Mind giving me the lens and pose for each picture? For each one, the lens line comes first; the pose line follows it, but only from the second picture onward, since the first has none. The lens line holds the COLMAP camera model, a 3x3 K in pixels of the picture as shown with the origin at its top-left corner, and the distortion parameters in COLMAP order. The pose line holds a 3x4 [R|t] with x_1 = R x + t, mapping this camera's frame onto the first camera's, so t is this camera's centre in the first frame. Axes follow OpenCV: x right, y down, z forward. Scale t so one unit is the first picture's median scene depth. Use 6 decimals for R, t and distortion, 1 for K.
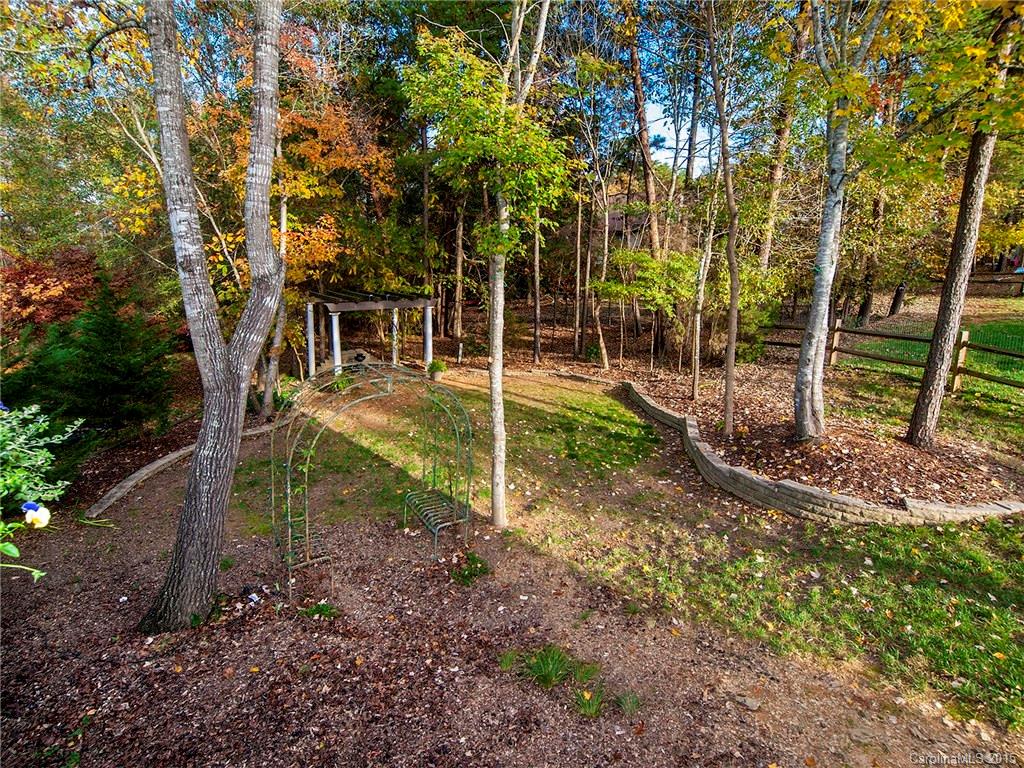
lens RADIAL K [[462.2, 0, 472.2], [0, 462.2, 385.8], [0, 0, 1]] dist [0.032358, -0.011109]
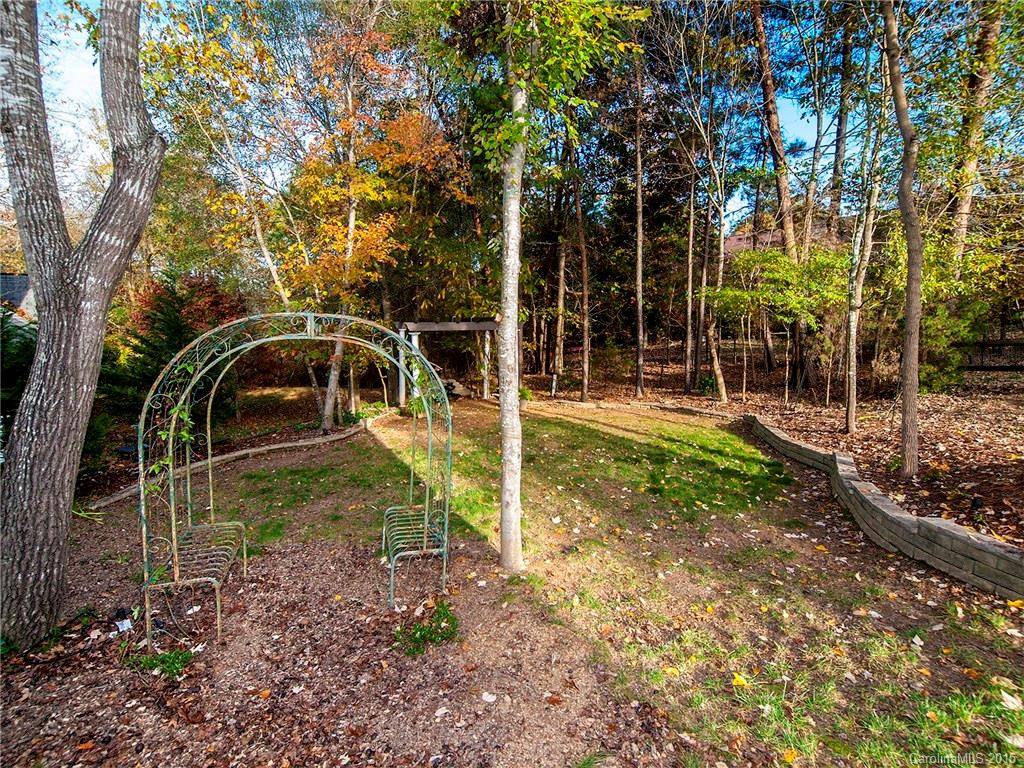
lens RADIAL K [[462.2, 0, 472.2], [0, 462.2, 385.8], [0, 0, 1]] dist [0.032358, -0.011109]
pose [[0.971880, 0.029082, -0.233672, 0.112684], [-0.051008, 0.994783, -0.088342, 0.073193], [0.229884, 0.097777, 0.968294, 0.224698]]
